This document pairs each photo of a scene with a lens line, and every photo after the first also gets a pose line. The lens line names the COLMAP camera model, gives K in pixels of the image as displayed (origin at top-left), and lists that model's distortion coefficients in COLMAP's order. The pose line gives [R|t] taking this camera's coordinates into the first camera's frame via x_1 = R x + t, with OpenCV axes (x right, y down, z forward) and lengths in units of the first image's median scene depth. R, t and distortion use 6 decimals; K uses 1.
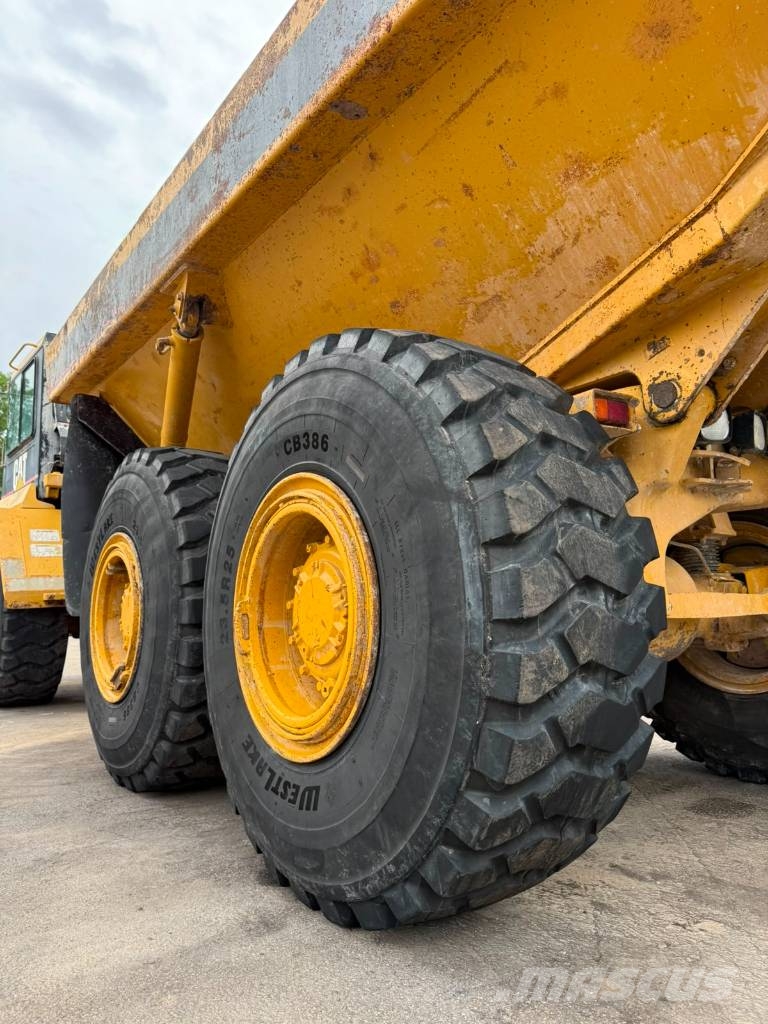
lens RADIAL K [[717.7, 0, 388.6], [0, 717.7, 515.6], [0, 0, 1]] dist [0.055544, -0.061385]
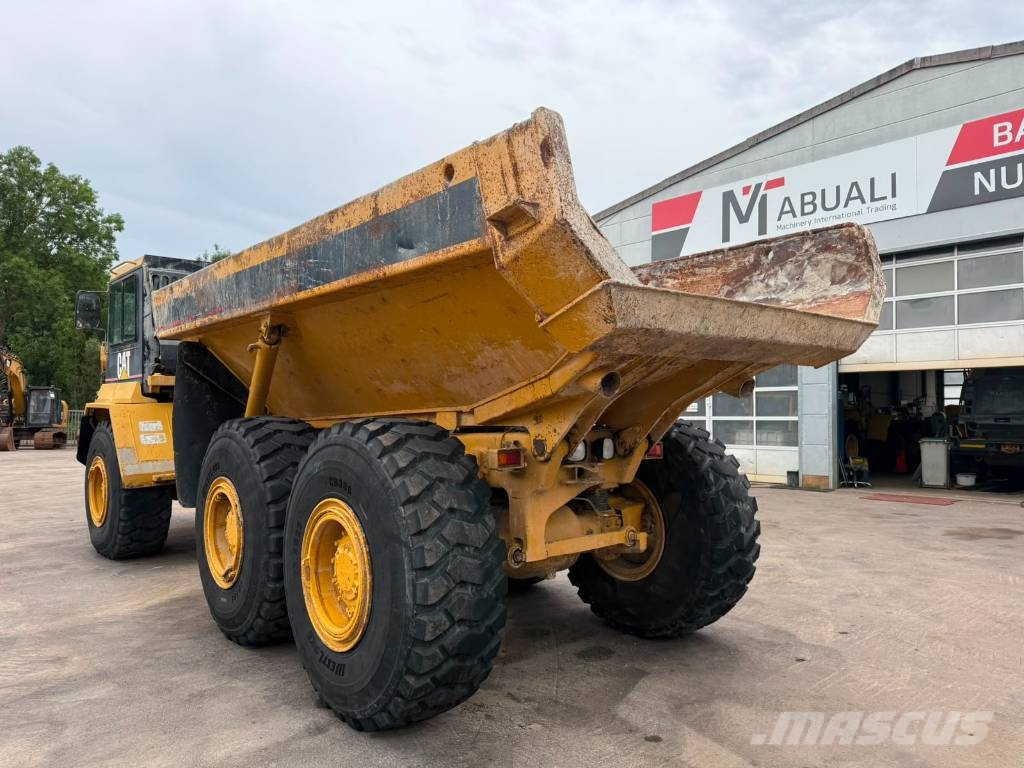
lens RADIAL K [[717.7, 0, 508.2], [0, 717.7, 381.5], [0, 0, 1]] dist [0.055544, -0.061385]
pose [[0.997875, 0.013653, 0.063715, 0.184911], [-0.019521, 0.995531, 0.092399, -0.512716], [-0.062169, -0.093447, 0.993681, -0.813169]]
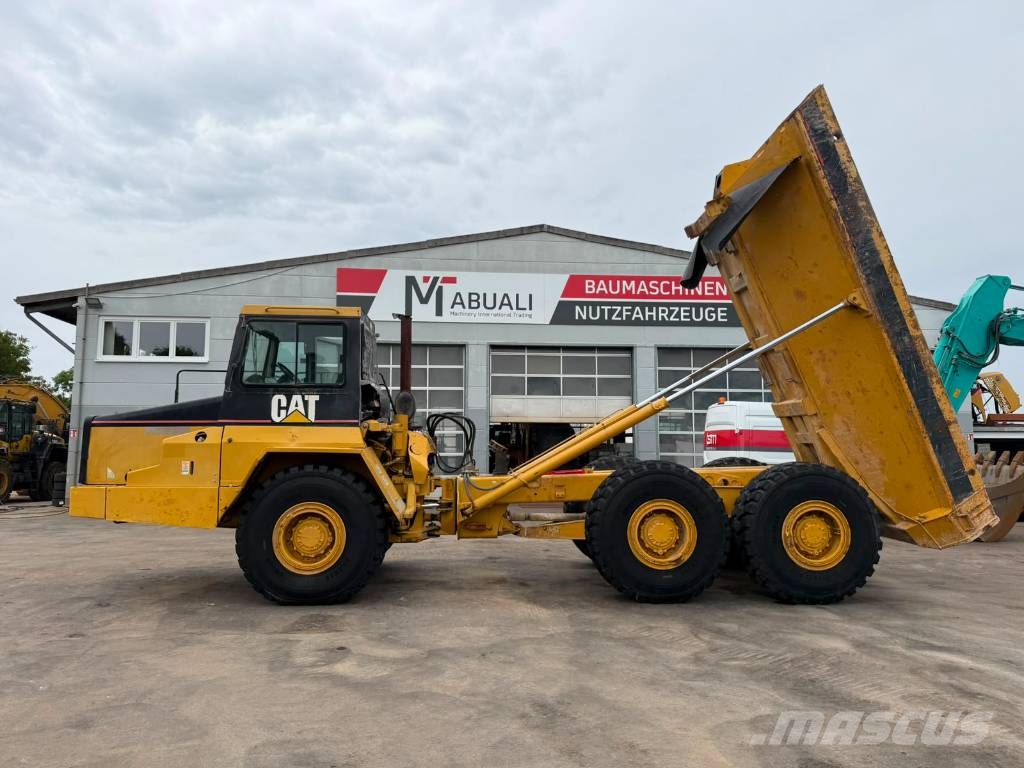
lens RADIAL K [[717.7, 0, 515.8], [0, 717.7, 379.4], [0, 0, 1]] dist [0.055544, -0.061385]
pose [[0.561838, 0.089735, 0.822366, -4.467864], [-0.119416, 0.992485, -0.026714, -0.380393], [-0.818583, -0.083195, 0.568332, 0.176176]]
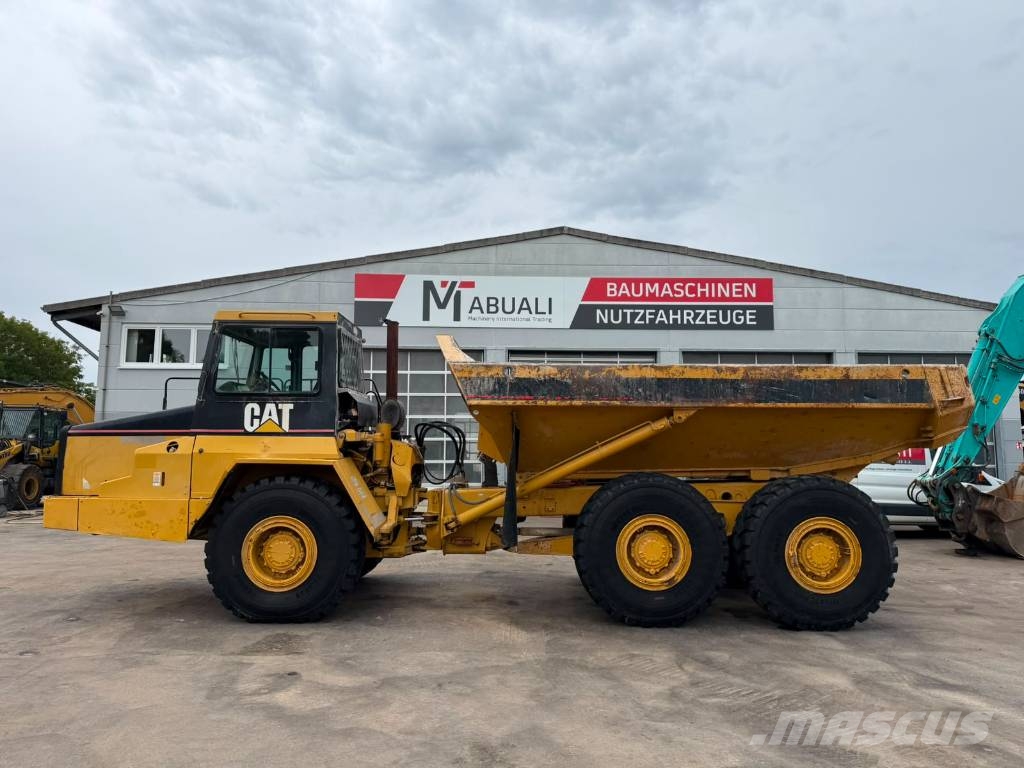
lens RADIAL K [[717.7, 0, 514.5], [0, 717.7, 381.1], [0, 0, 1]] dist [0.055544, -0.061385]
pose [[0.610846, 0.091772, 0.786413, -4.088278], [-0.118237, 0.992695, -0.024004, -0.439183], [-0.782871, -0.078320, 0.617235, 0.040835]]
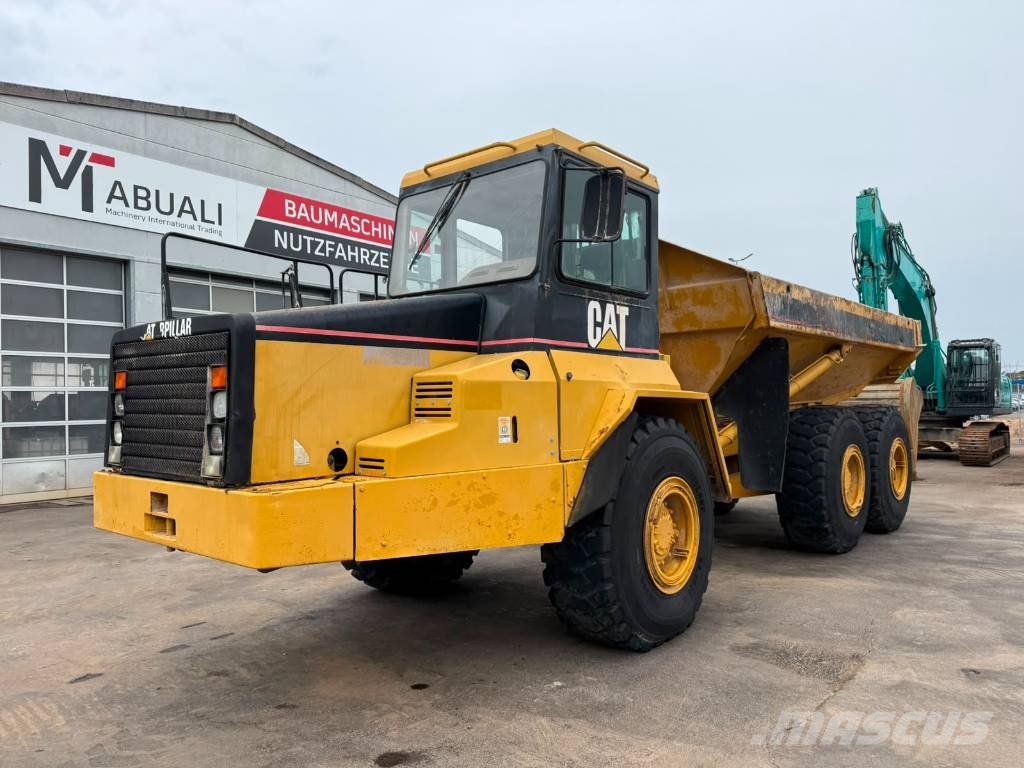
lens RADIAL K [[717.7, 0, 511.1], [0, 717.7, 384.5], [0, 0, 1]] dist [0.055544, -0.061385]
pose [[-0.195288, 0.045004, 0.979713, -4.111766], [-0.111454, 0.991457, -0.067760, 0.229370], [-0.974392, -0.122425, -0.188604, 4.314552]]
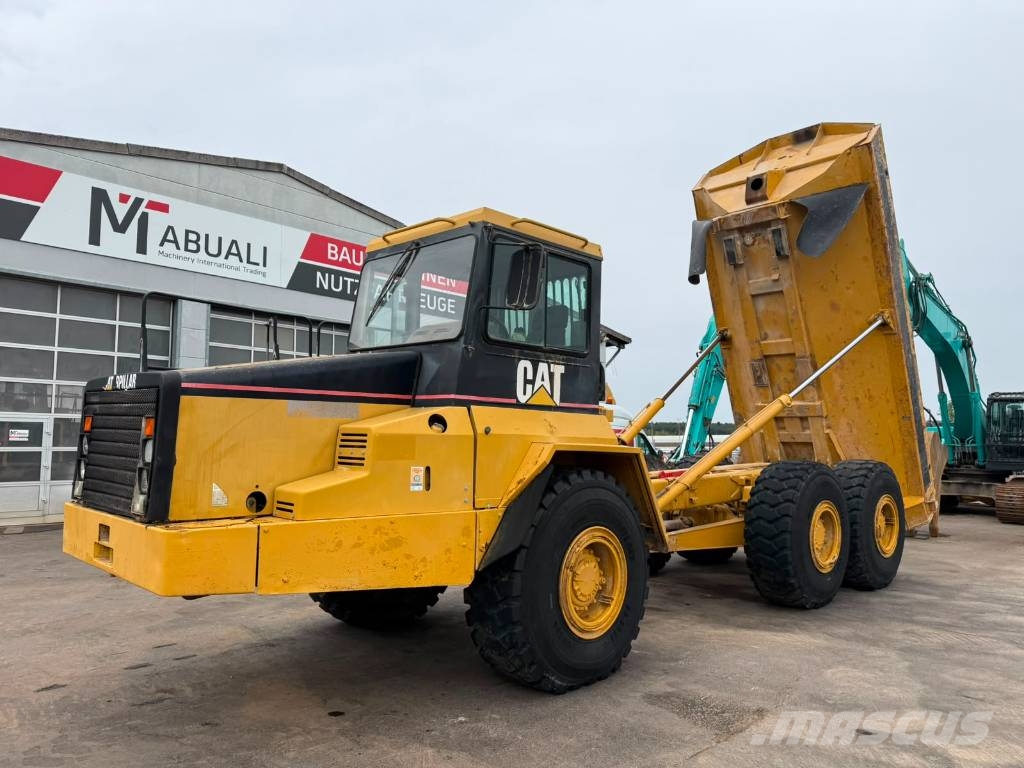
lens RADIAL K [[717.7, 0, 517.3], [0, 717.7, 380.0], [0, 0, 1]] dist [0.055544, -0.061385]
pose [[-0.122795, 0.093486, 0.988019, -4.386597], [-0.146299, 0.982972, -0.111191, 0.122493], [-0.981589, -0.158200, -0.107027, 3.919225]]
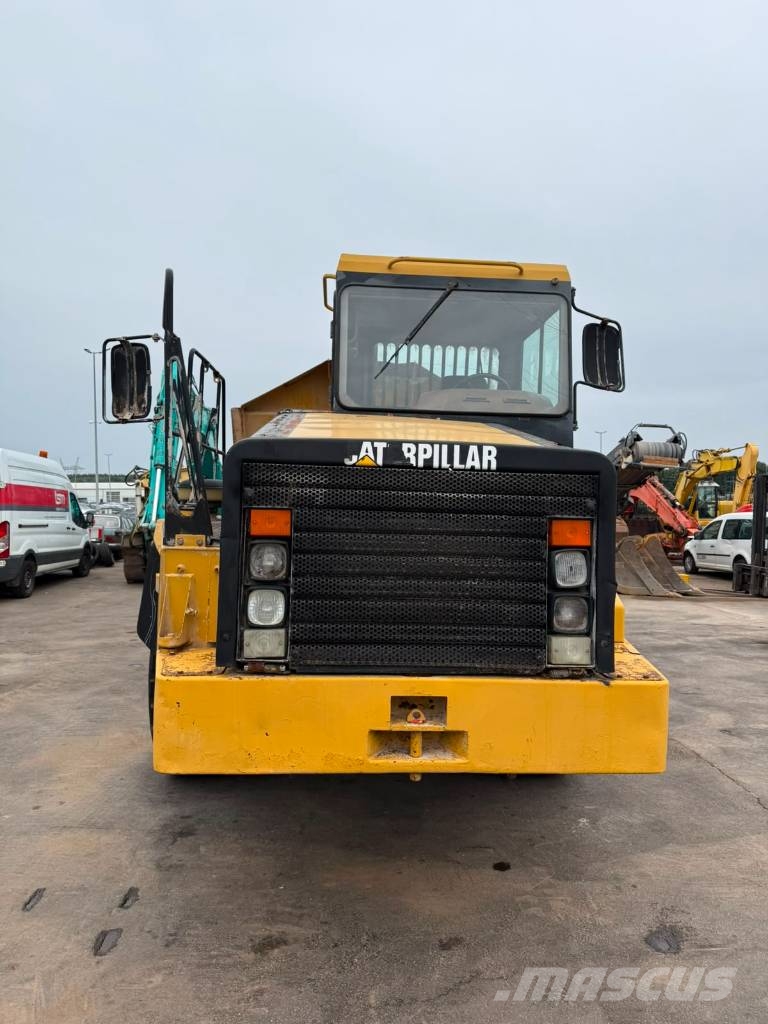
lens RADIAL K [[717.7, 0, 379.5], [0, 717.7, 509.2], [0, 0, 1]] dist [0.055544, -0.061385]
pose [[-0.820380, -0.005937, 0.571788, -2.758955], [-0.080877, 0.991098, -0.105749, 0.294121], [-0.566071, -0.132999, -0.813557, 5.908934]]
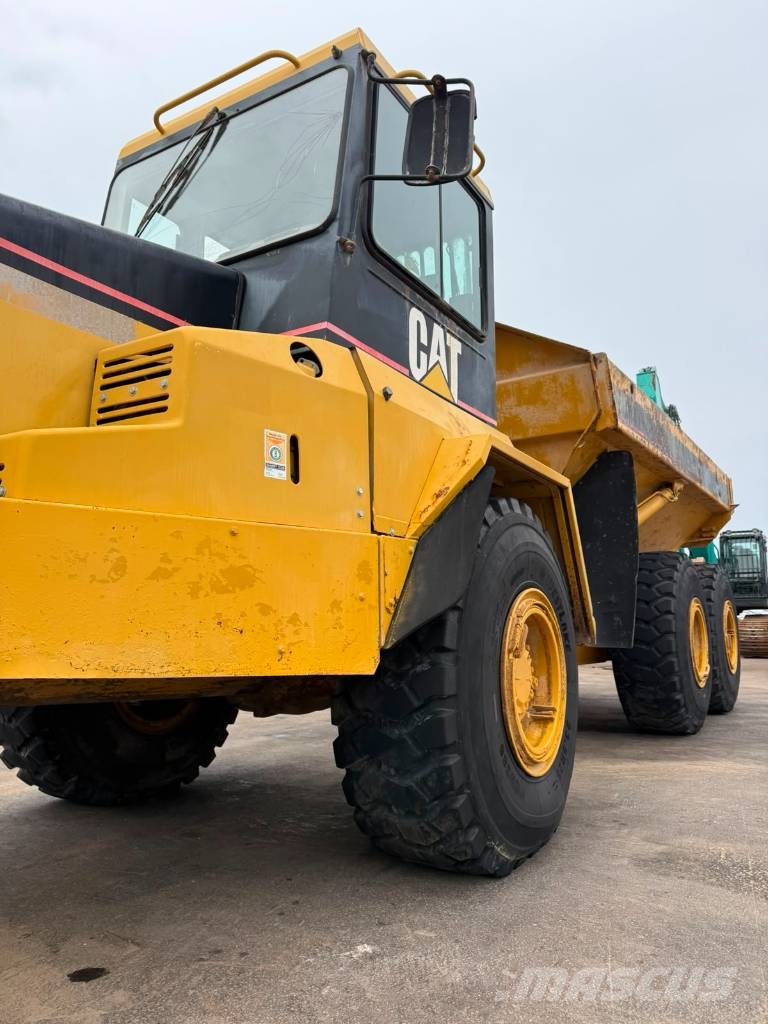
lens RADIAL K [[717.7, 0, 387.4], [0, 717.7, 522.3], [0, 0, 1]] dist [0.055544, -0.061385]
pose [[-0.350372, 0.143027, 0.925626, -3.170085], [-0.104929, 0.976056, -0.190538, 0.505594], [-0.930714, -0.163884, -0.326975, 4.116424]]
